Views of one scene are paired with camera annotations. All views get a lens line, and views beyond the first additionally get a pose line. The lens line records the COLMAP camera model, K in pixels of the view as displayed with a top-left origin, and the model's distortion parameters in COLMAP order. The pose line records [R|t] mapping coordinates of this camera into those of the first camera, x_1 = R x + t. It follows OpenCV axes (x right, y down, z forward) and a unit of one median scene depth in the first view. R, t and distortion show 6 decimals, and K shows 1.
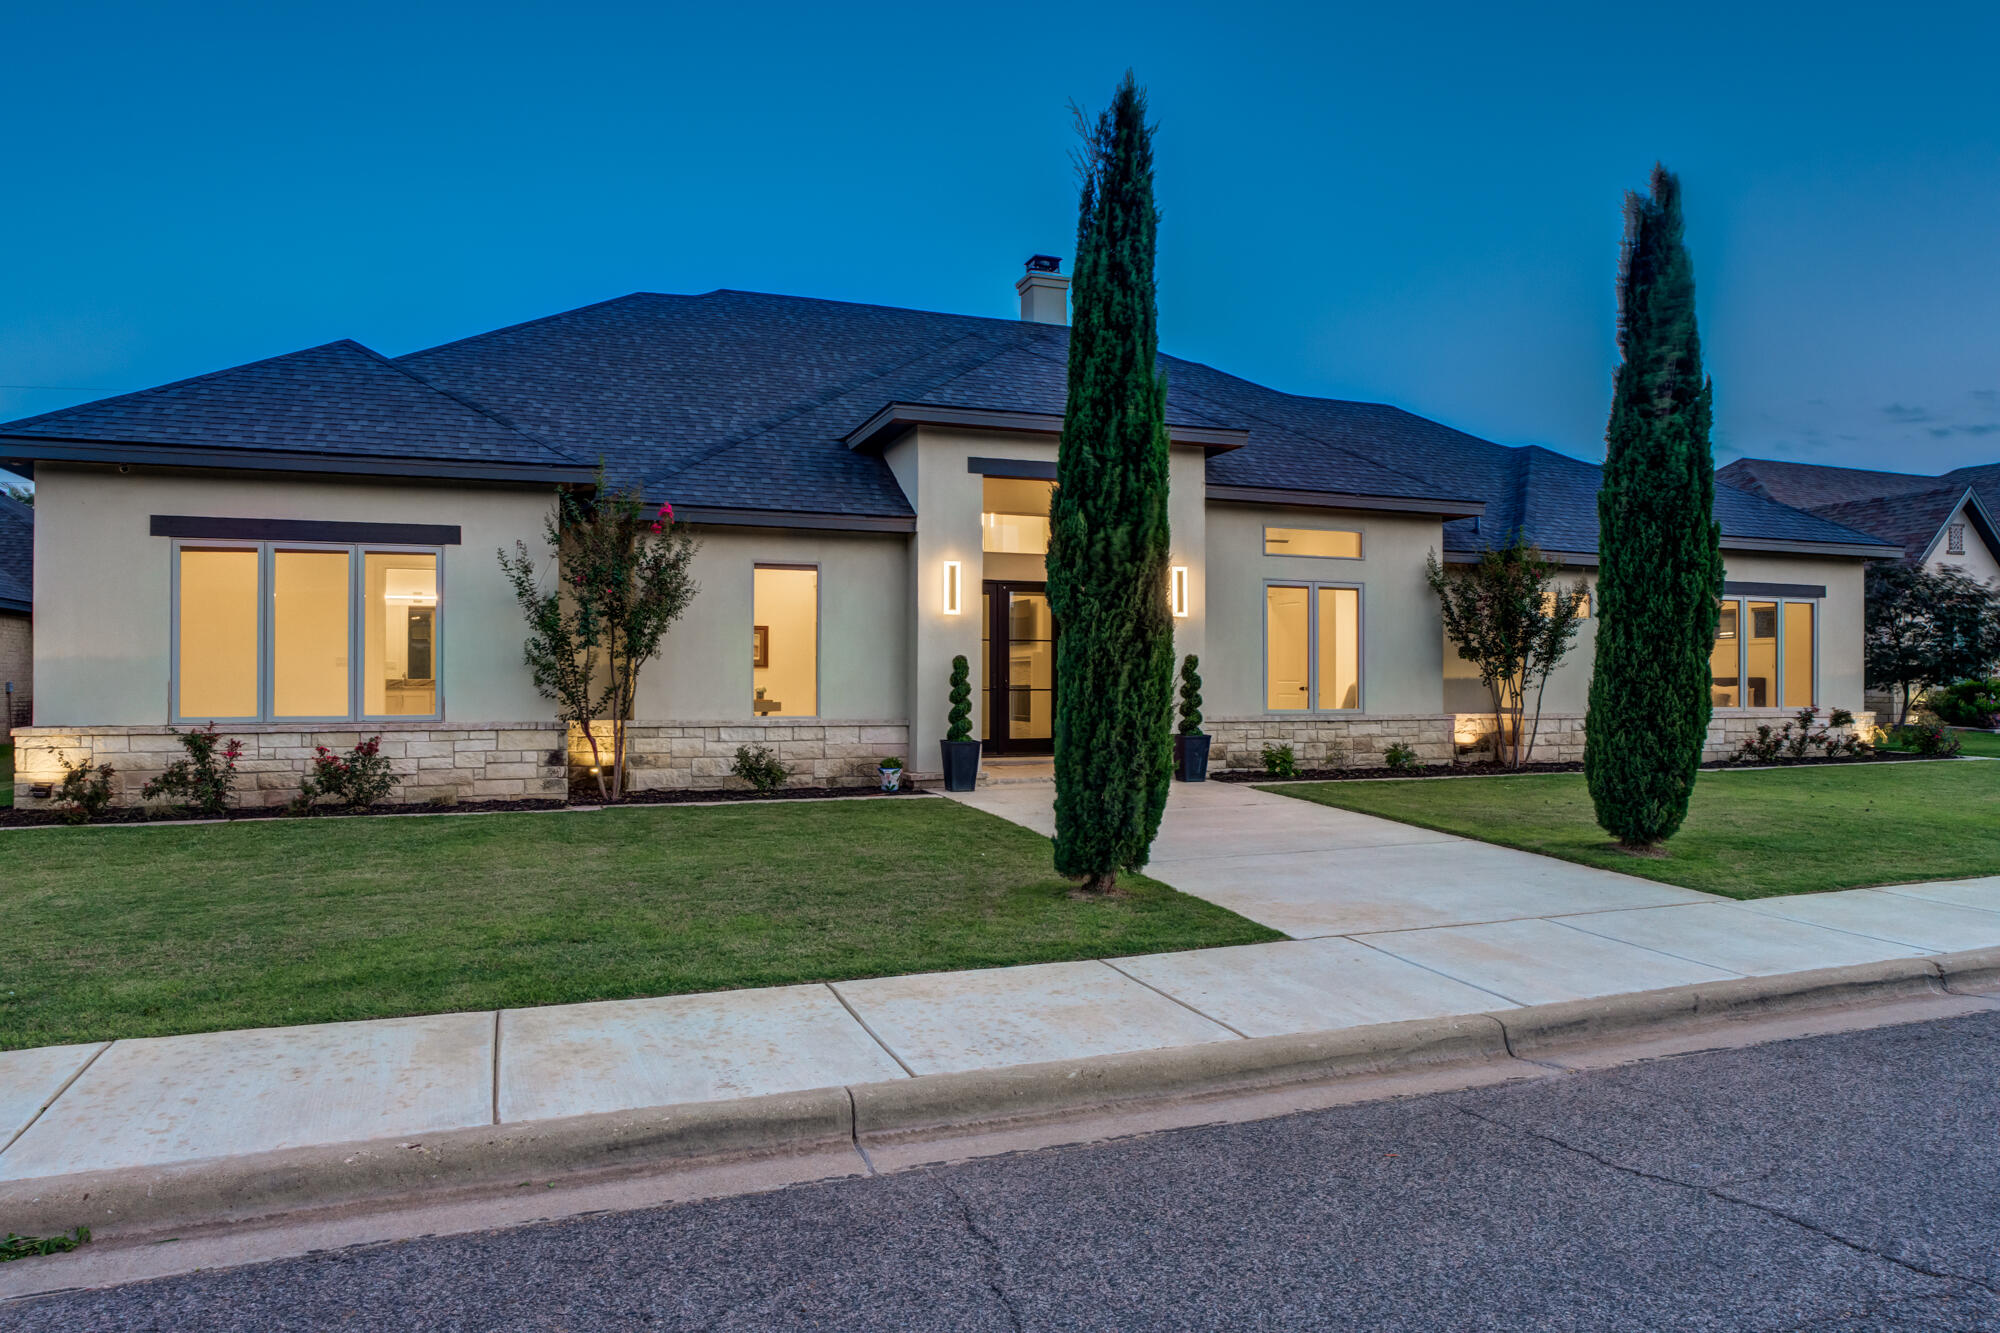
lens RADIAL K [[1281.8, 0, 1001.2], [0, 1281.8, 665.4], [0, 0, 1]] dist [-0.035224, -0.000440]
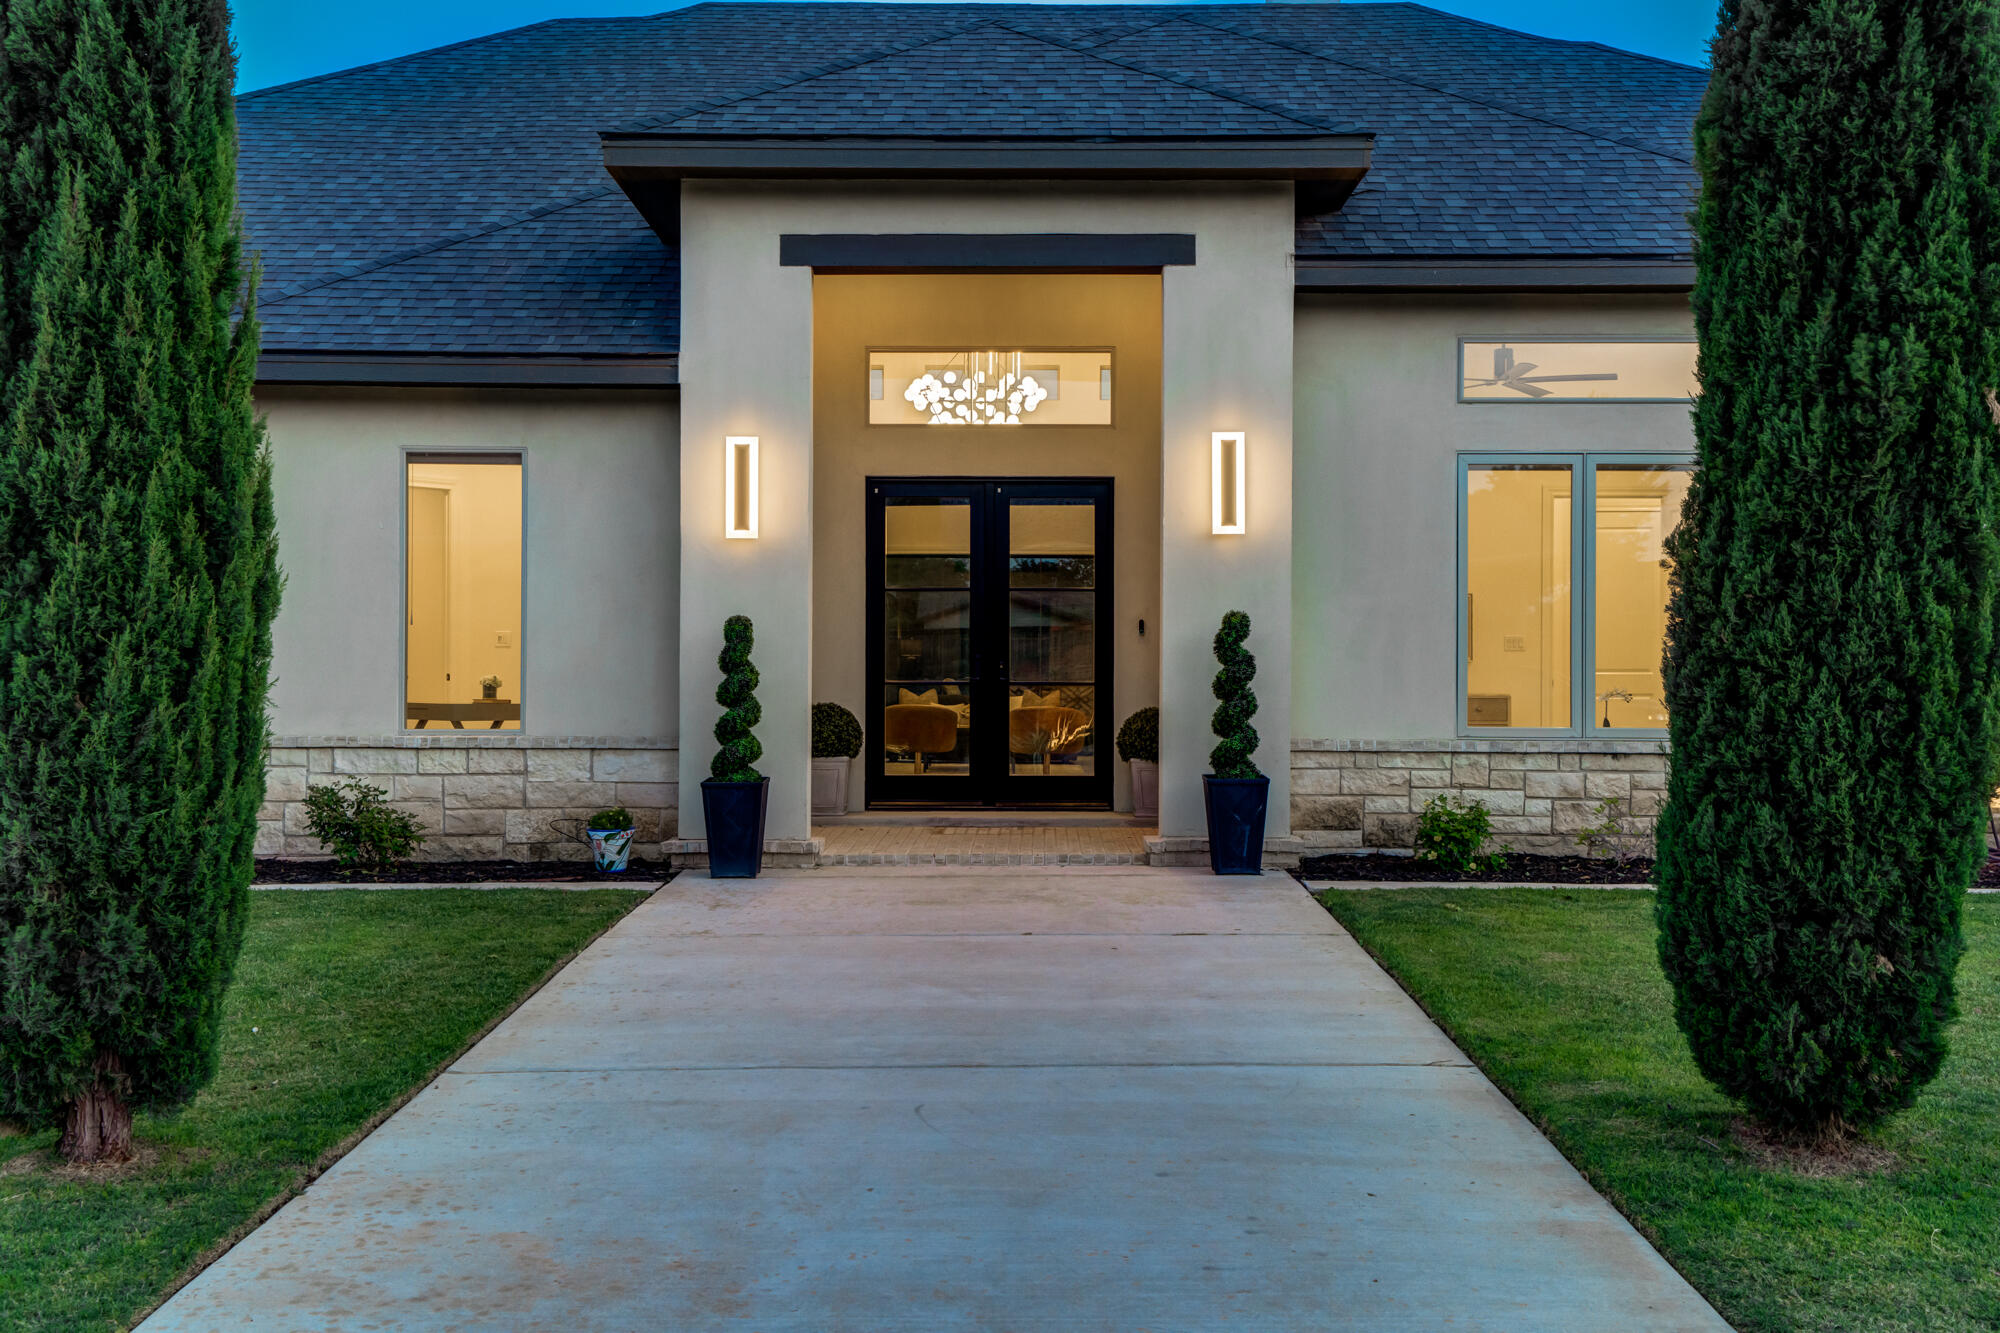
lens RADIAL K [[1949.8, 0, 999.6], [0, 1949.8, 660.8], [0, 0, 1]] dist [0.068185, 0.000000]
pose [[0.935526, -0.000623, -0.353256, 0.344861], [0.002500, 0.999985, 0.004857, 0.006649], [0.353248, -0.005427, 0.935514, 0.291646]]
